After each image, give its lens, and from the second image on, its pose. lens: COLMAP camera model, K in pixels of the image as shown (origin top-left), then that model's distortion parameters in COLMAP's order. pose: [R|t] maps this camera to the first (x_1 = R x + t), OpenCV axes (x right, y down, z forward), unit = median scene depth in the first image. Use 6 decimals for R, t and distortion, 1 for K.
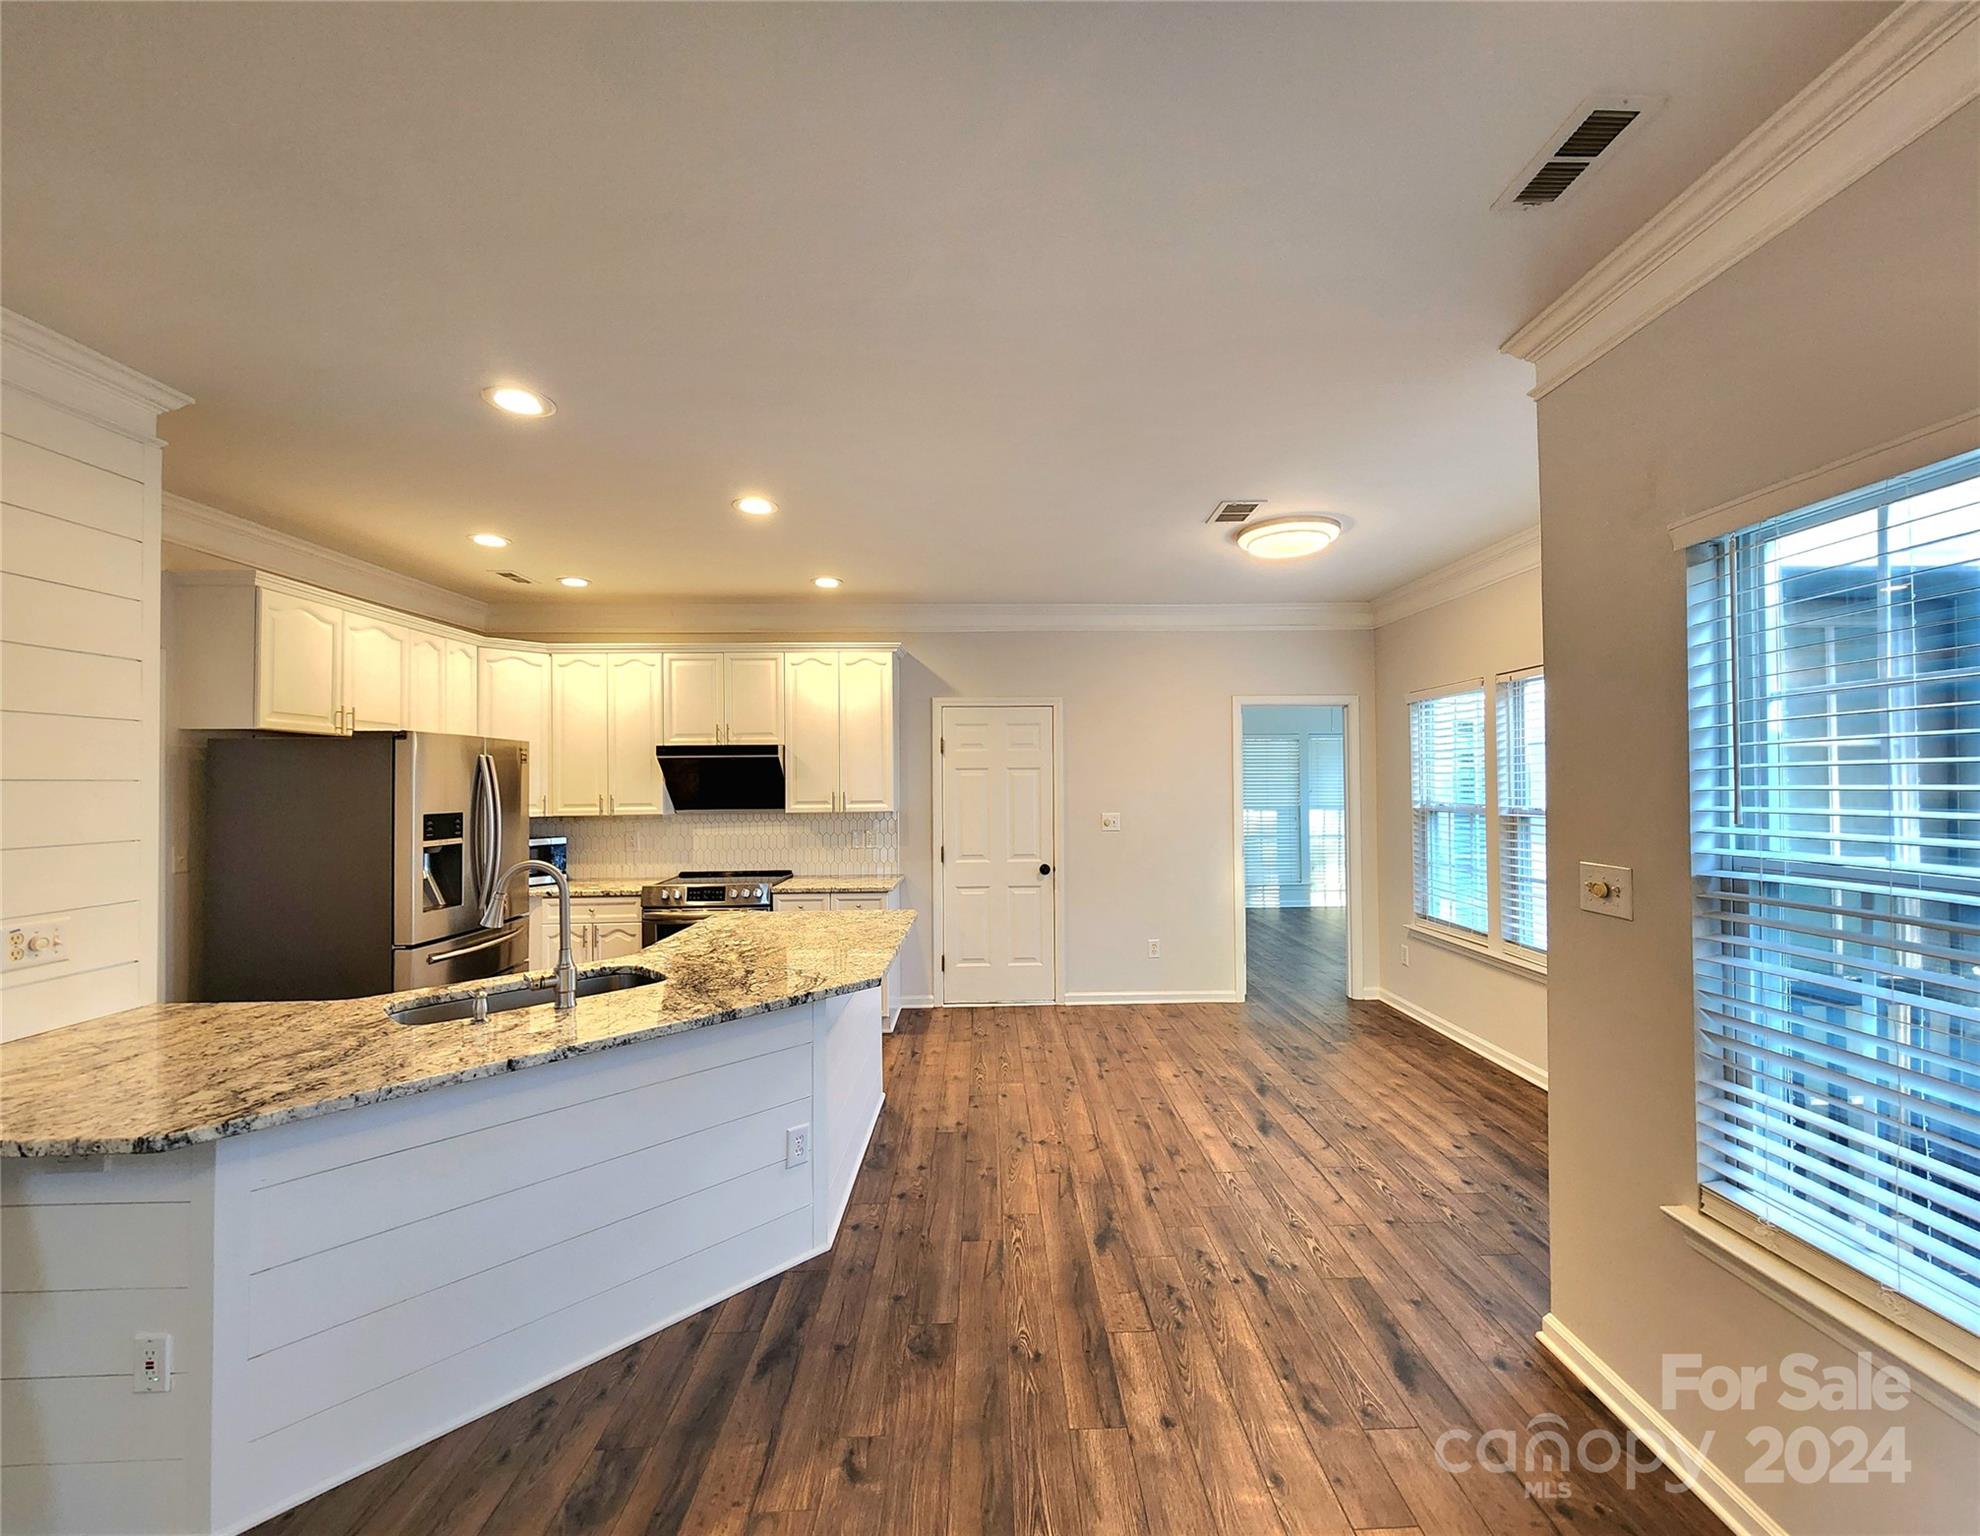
lens RADIAL K [[810.4, 0, 999.2], [0, 810.4, 768.2], [0, 0, 1]] dist [-0.004235, -0.000620]
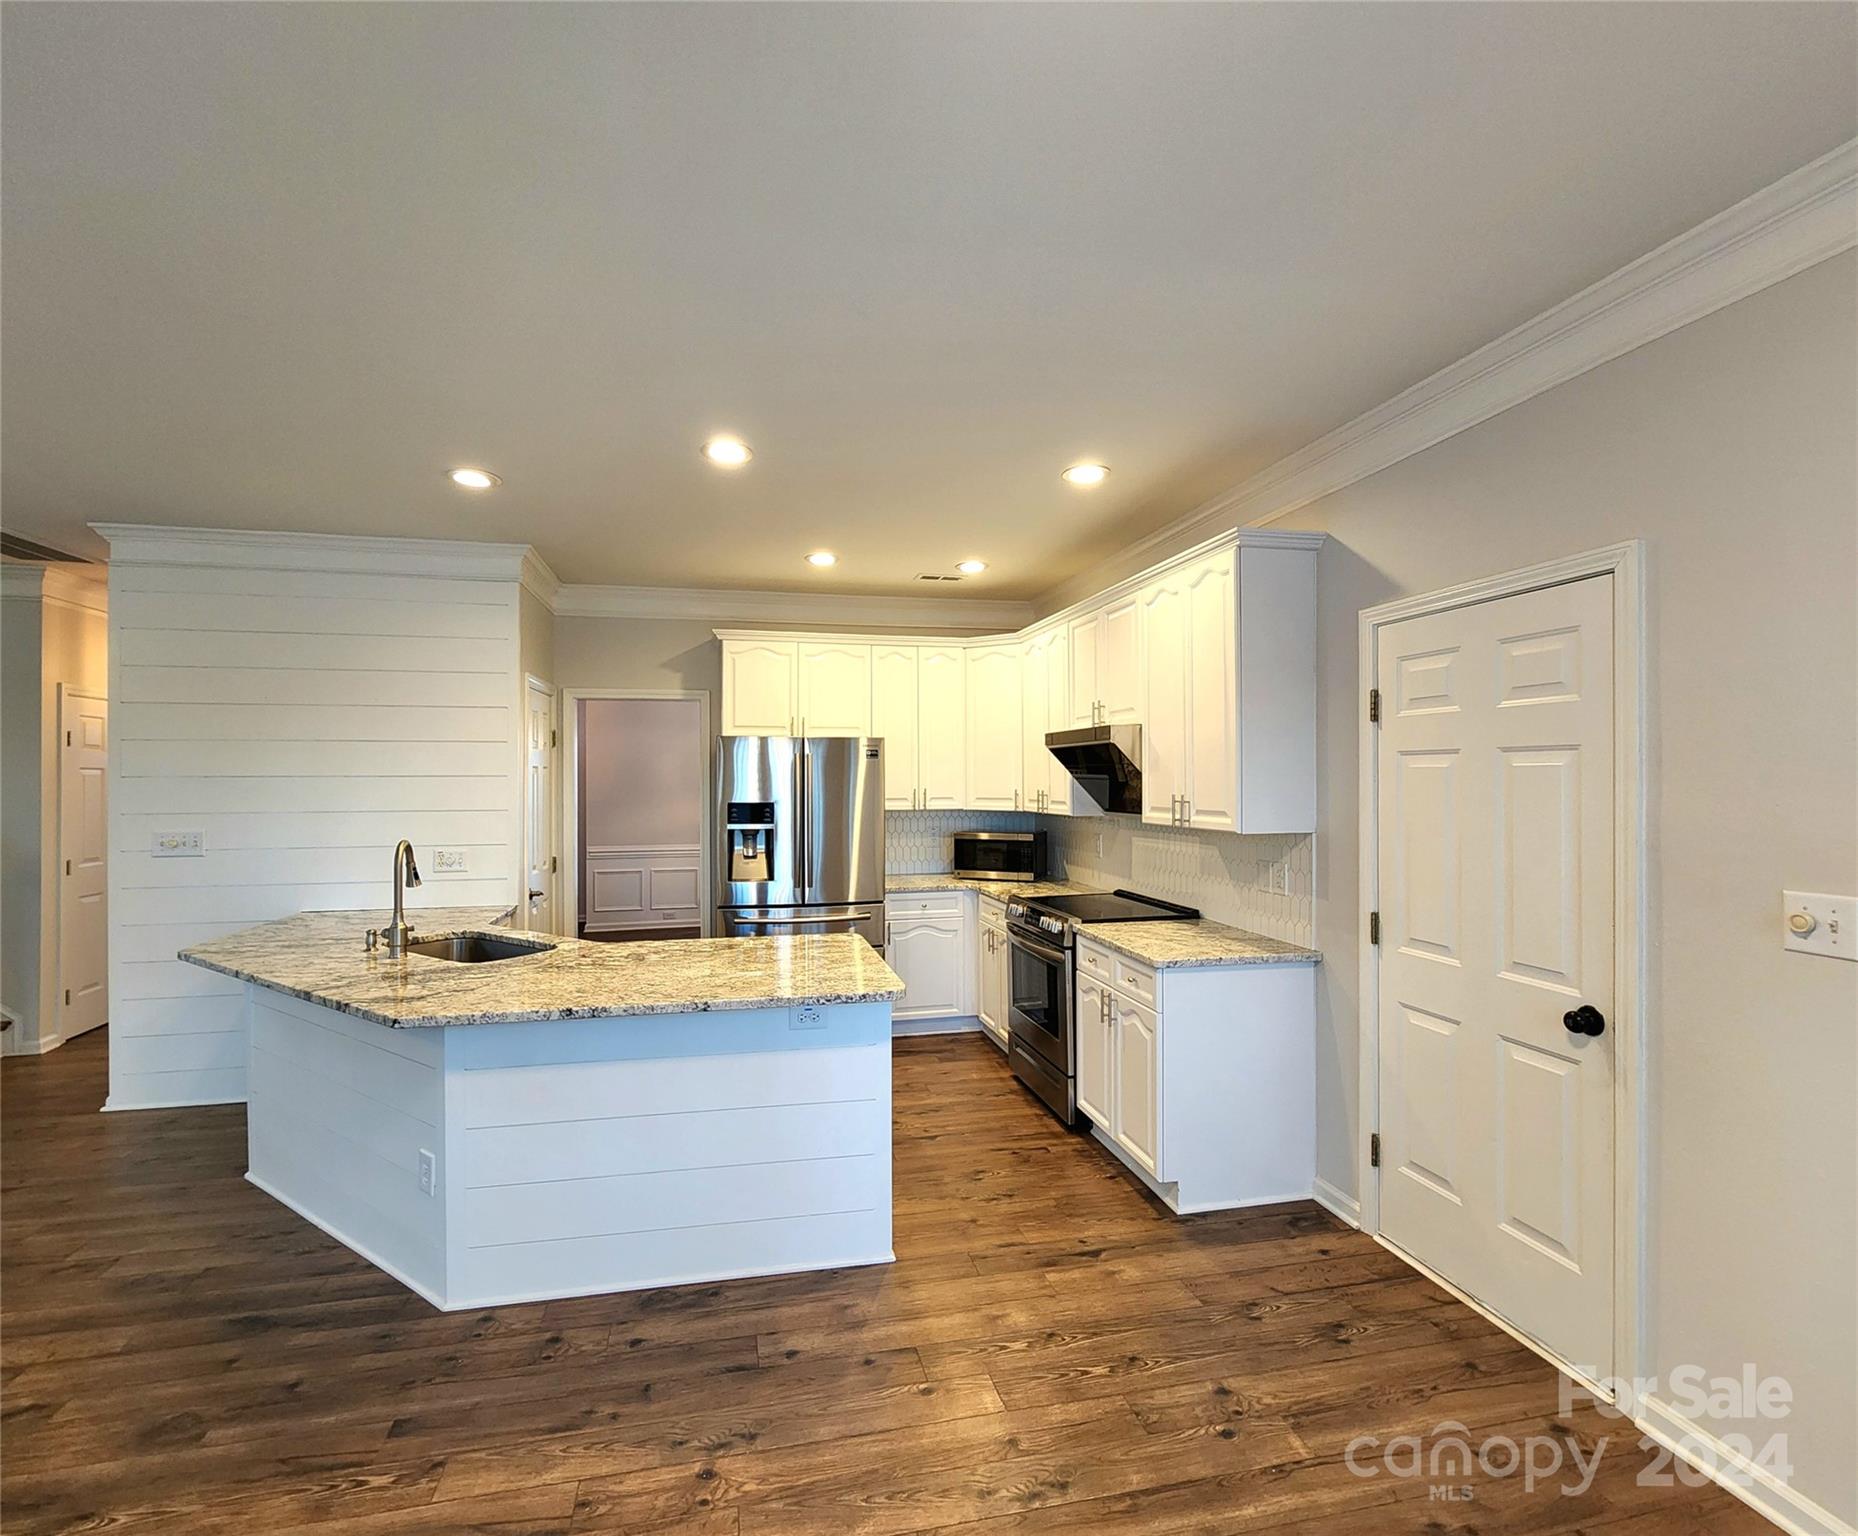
lens RADIAL K [[834.4, 0, 913.7], [0, 834.4, 776.9], [0, 0, 1]] dist [-0.002750, 0.001067]
pose [[0.197015, 0.007591, -0.980371, 0.405806], [0.016457, 0.999804, 0.011049, 0.005261], [0.980262, -0.018311, 0.196852, 0.695449]]
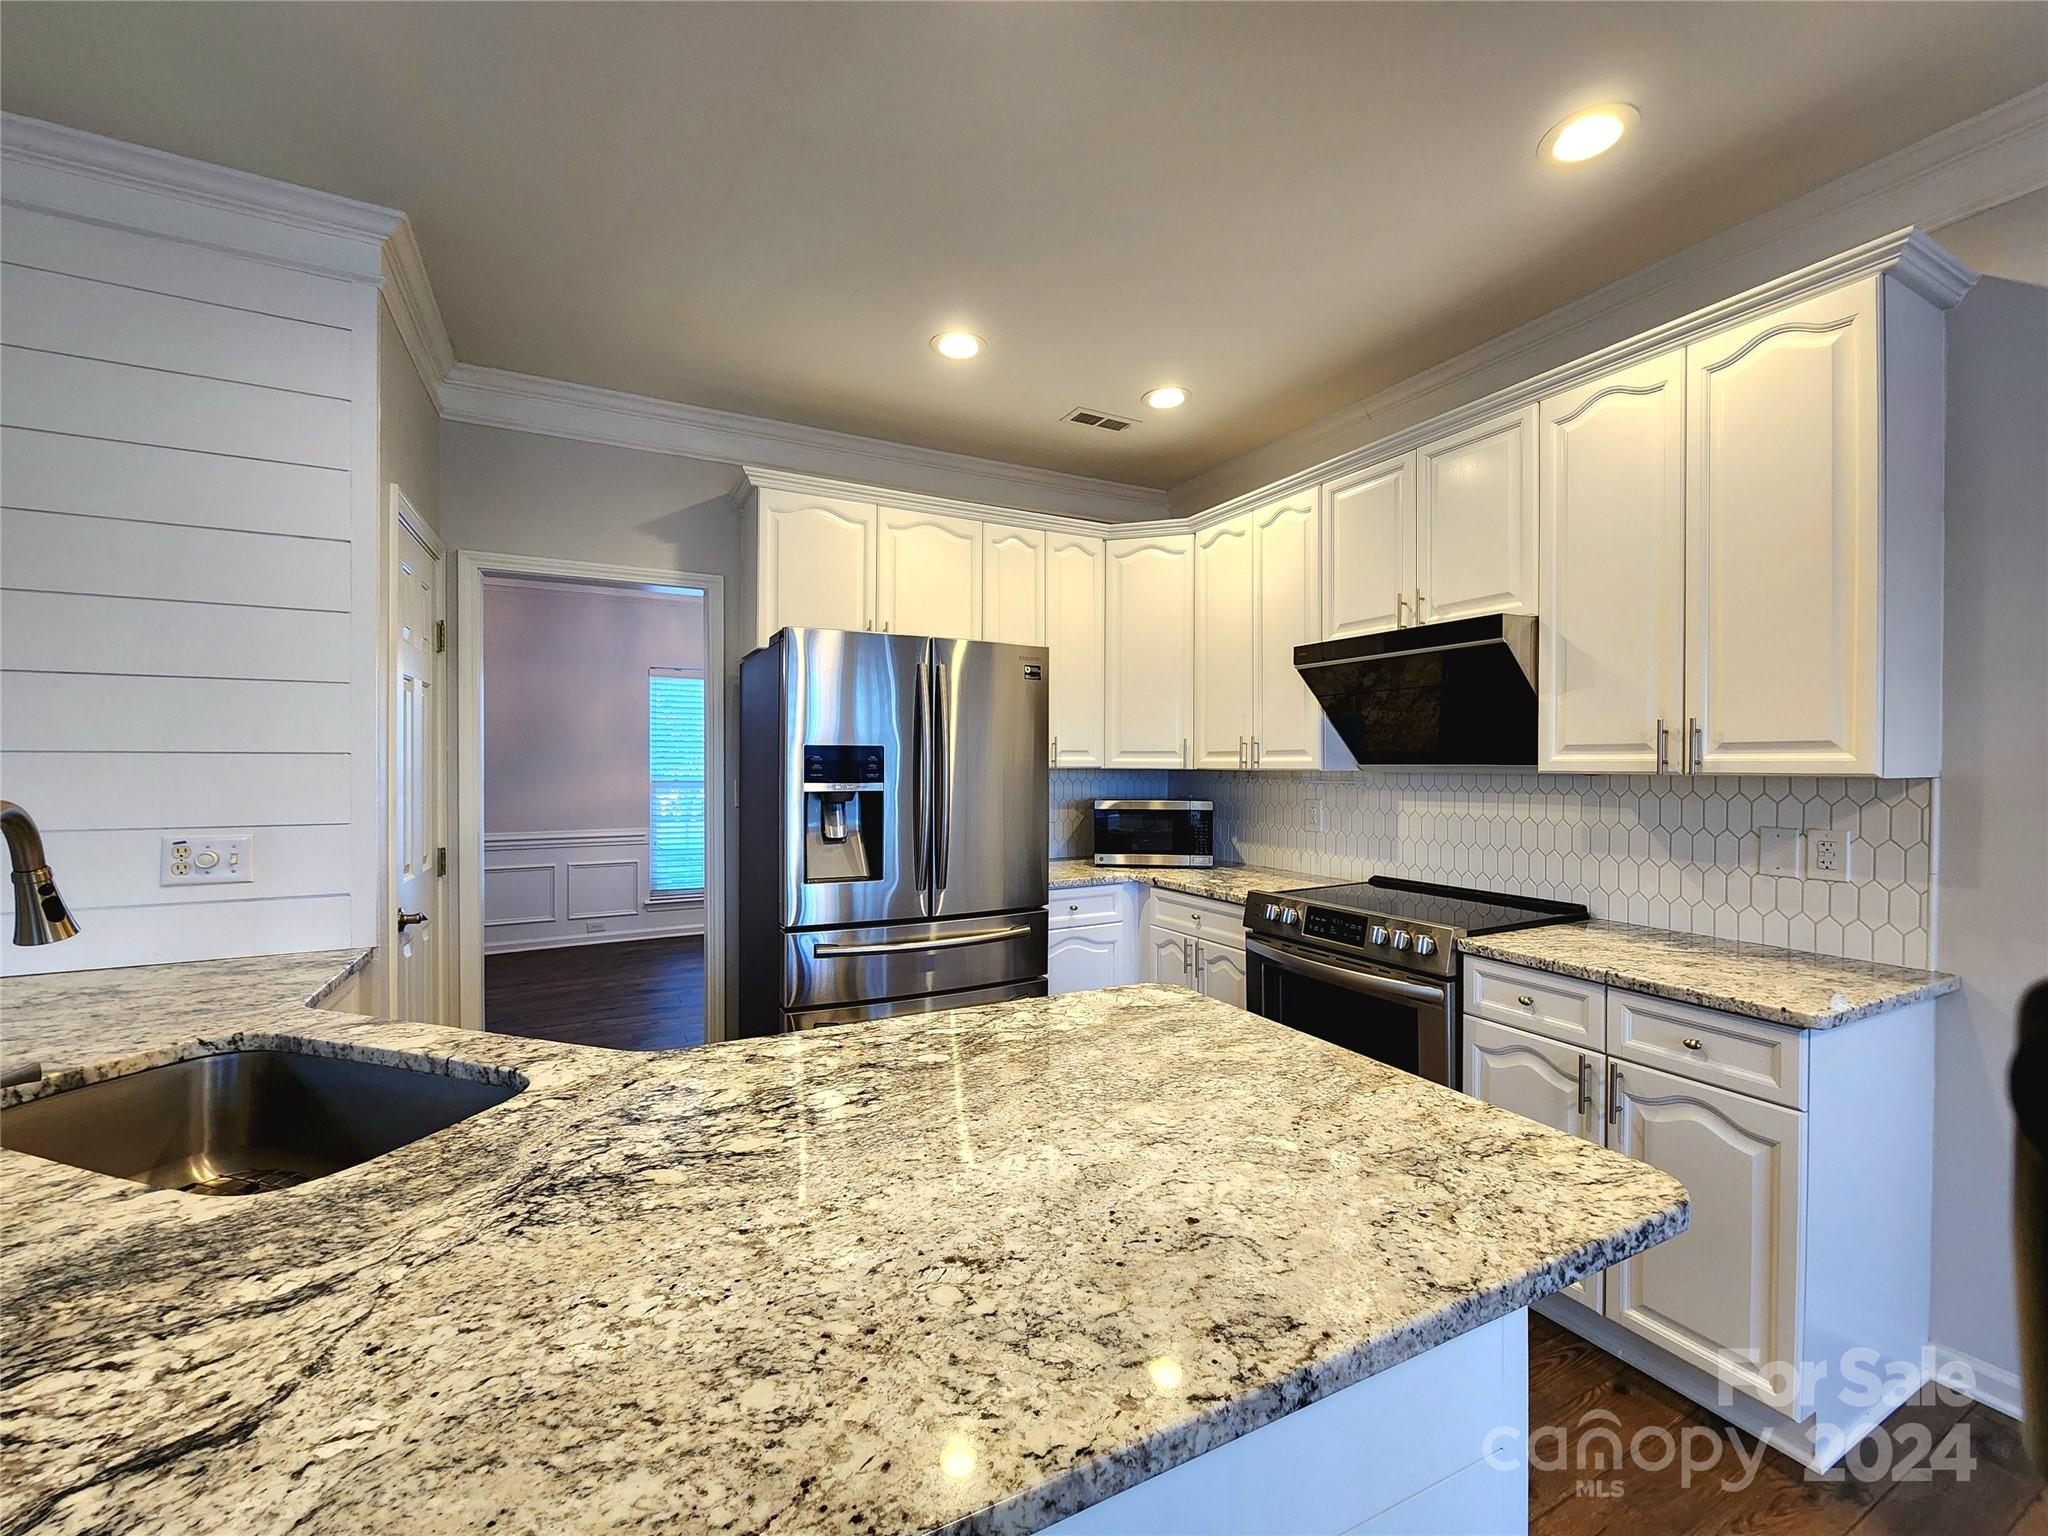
lens RADIAL K [[824.5, 0, 1030.6], [0, 824.5, 767.1], [0, 0, 1]] dist [-0.001763, 0.000028]
pose [[0.440156, 0.016798, -0.897764, 0.014356], [0.008289, 0.999706, 0.022770, 0.041413], [0.897883, -0.017464, 0.439888, 0.581639]]
